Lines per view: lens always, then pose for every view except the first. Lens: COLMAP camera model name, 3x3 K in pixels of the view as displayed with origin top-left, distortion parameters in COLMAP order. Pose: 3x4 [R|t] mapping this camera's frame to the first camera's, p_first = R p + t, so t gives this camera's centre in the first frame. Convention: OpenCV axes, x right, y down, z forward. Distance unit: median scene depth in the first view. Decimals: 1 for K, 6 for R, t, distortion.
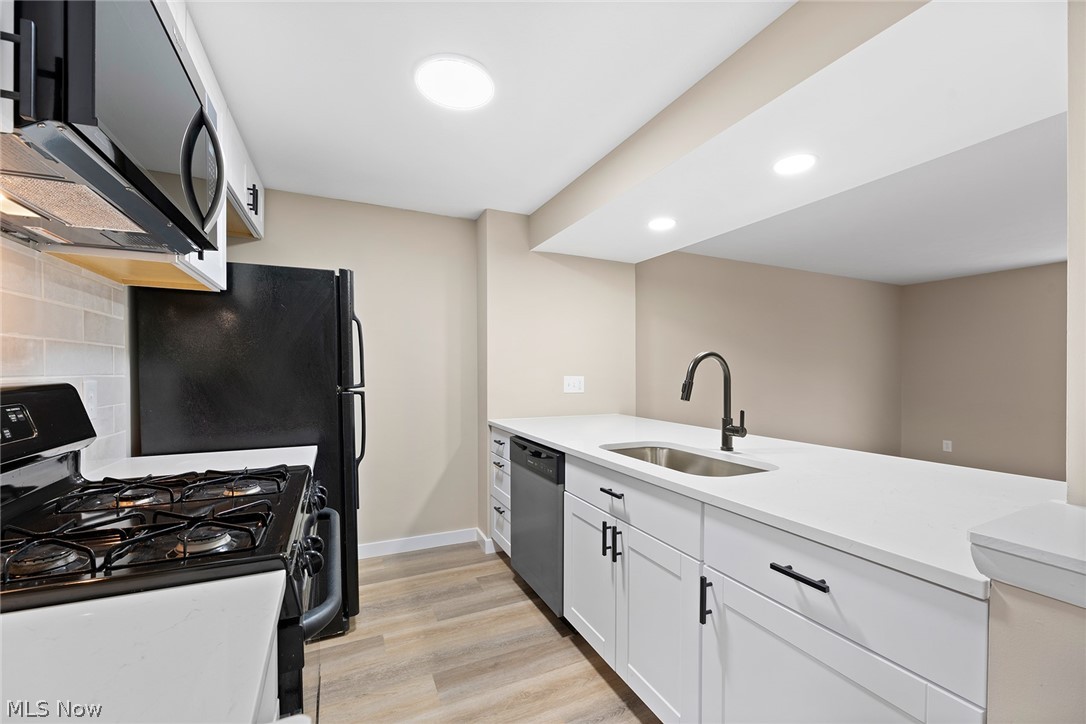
lens RADIAL K [[438.5, 0, 539.7], [0, 438.5, 374.6], [0, 0, 1]] dist [0.000332, -0.000300]
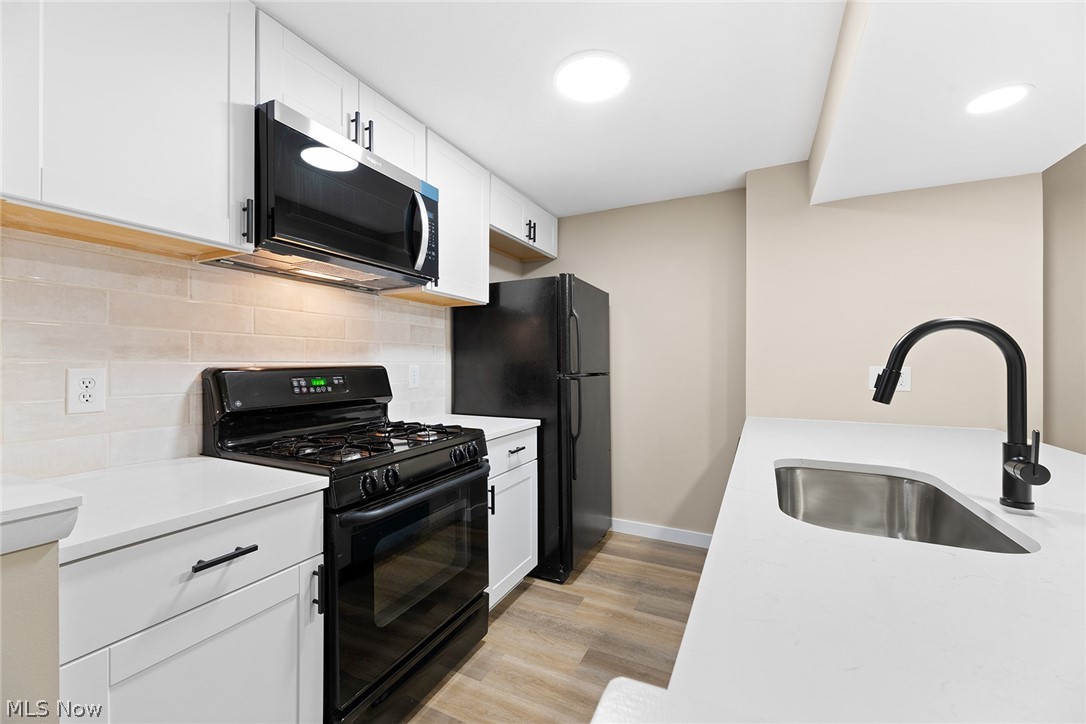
lens RADIAL K [[437.1, 0, 542.7], [0, 437.1, 364.1], [0, 0, 1]] dist [-0.003523, -0.000745]
pose [[0.623977, -0.000772, -0.781443, 0.455715], [-0.005184, 0.999973, -0.005127, 0.010755], [0.781426, 0.007250, 0.623956, 0.235605]]
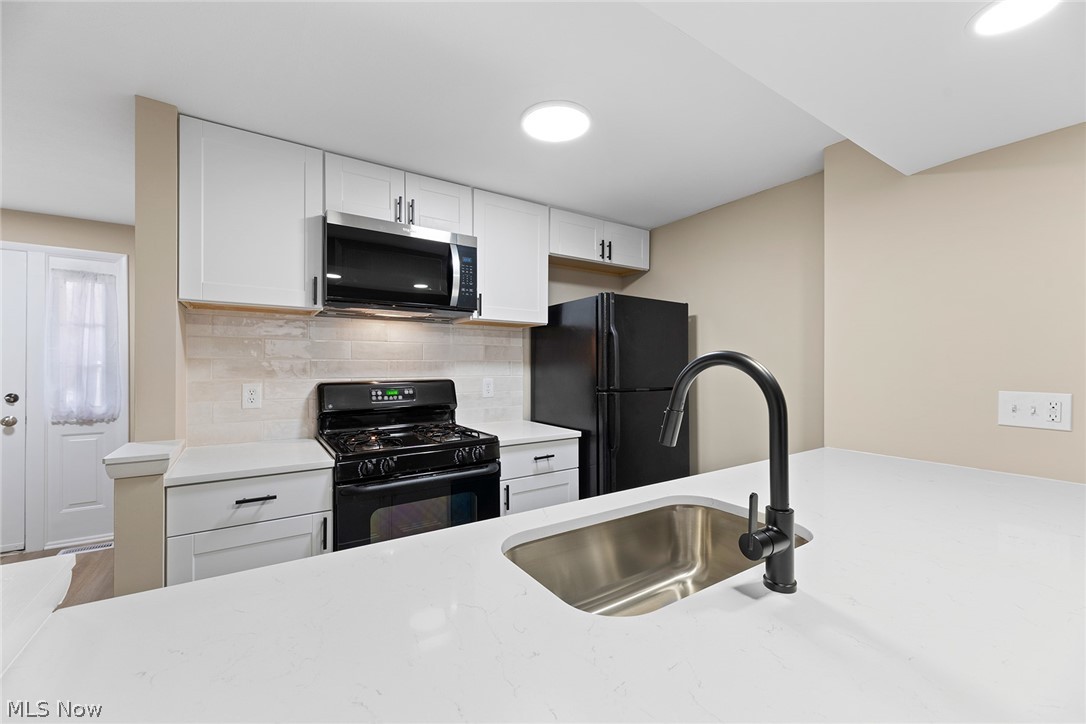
lens RADIAL K [[433.0, 0, 545.7], [0, 433.0, 362.9], [0, 0, 1]] dist [-0.002052, -0.000117]
pose [[0.156124, -0.007051, -0.987712, 0.763806], [-0.008260, 0.999930, -0.008444, -0.032727], [0.987703, 0.009477, 0.156055, 0.686967]]
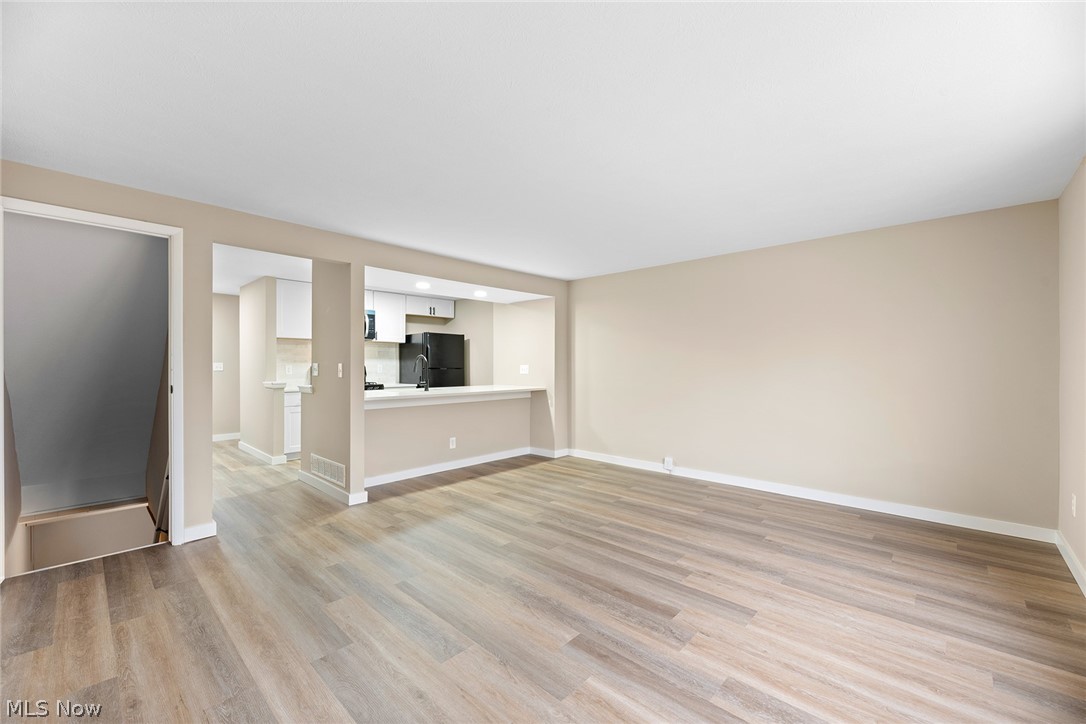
lens RADIAL K [[437.1, 0, 542.7], [0, 437.1, 364.1], [0, 0, 1]] dist [-0.003523, -0.000745]
pose [[0.371919, -0.000605, -0.928265, 3.091100], [-0.006972, 0.999970, -0.003445, 0.006183], [0.928239, 0.007753, 0.371903, 0.632162]]
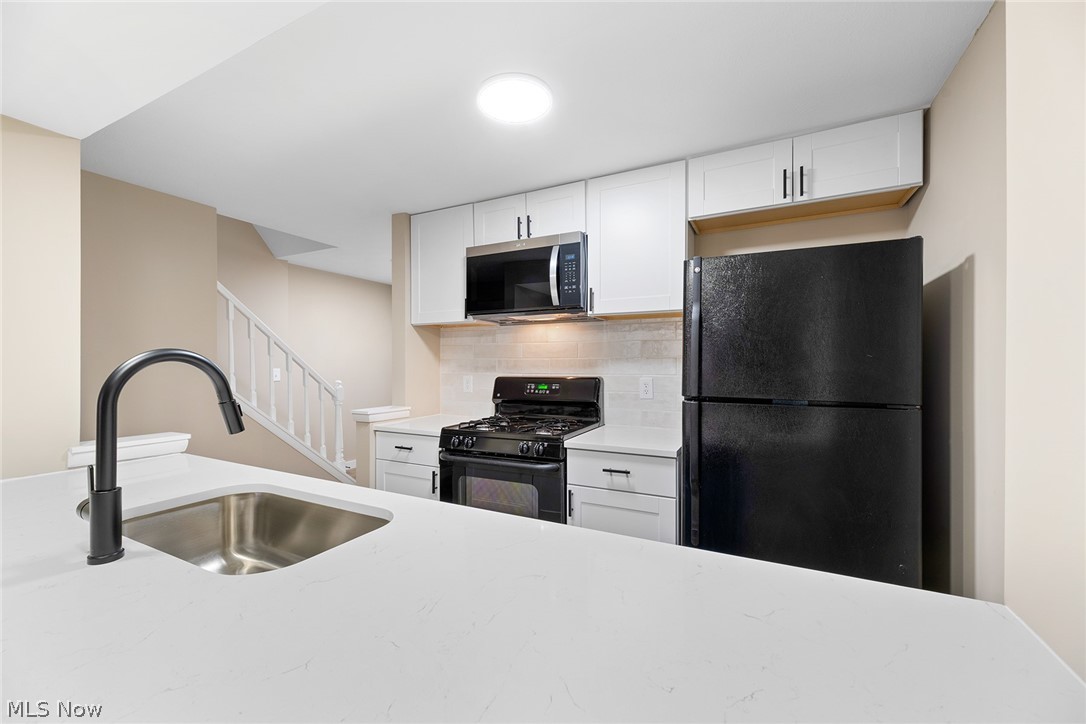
lens RADIAL K [[437.1, 0, 542.7], [0, 437.1, 364.1], [0, 0, 1]] dist [-0.003523, -0.000745]
pose [[-0.788456, 0.001351, -0.615090, 0.334265], [-0.004710, 0.999955, 0.008234, -0.041570], [0.615073, 0.009389, -0.788414, 1.587875]]
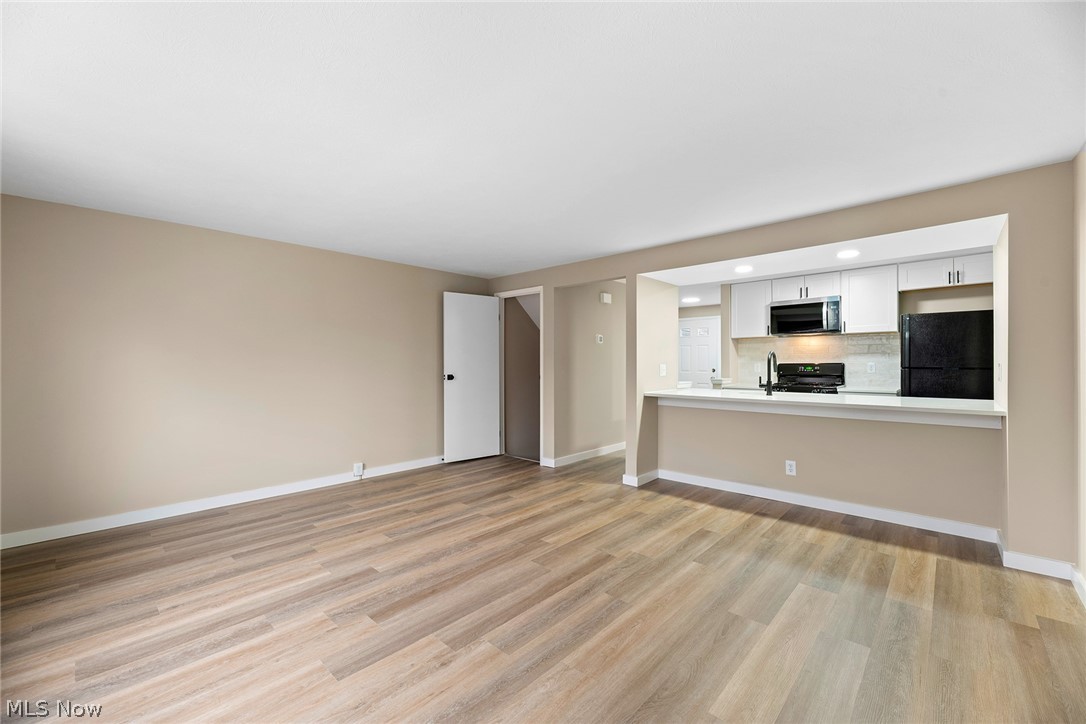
lens RADIAL K [[437.1, 0, 542.7], [0, 437.1, 364.1], [0, 0, 1]] dist [-0.003523, -0.000745]
pose [[-0.926541, 0.004018, -0.376173, 2.213868], [0.000938, 0.999965, 0.008372, -0.006890], [0.376194, 0.007405, -0.926511, 2.497597]]
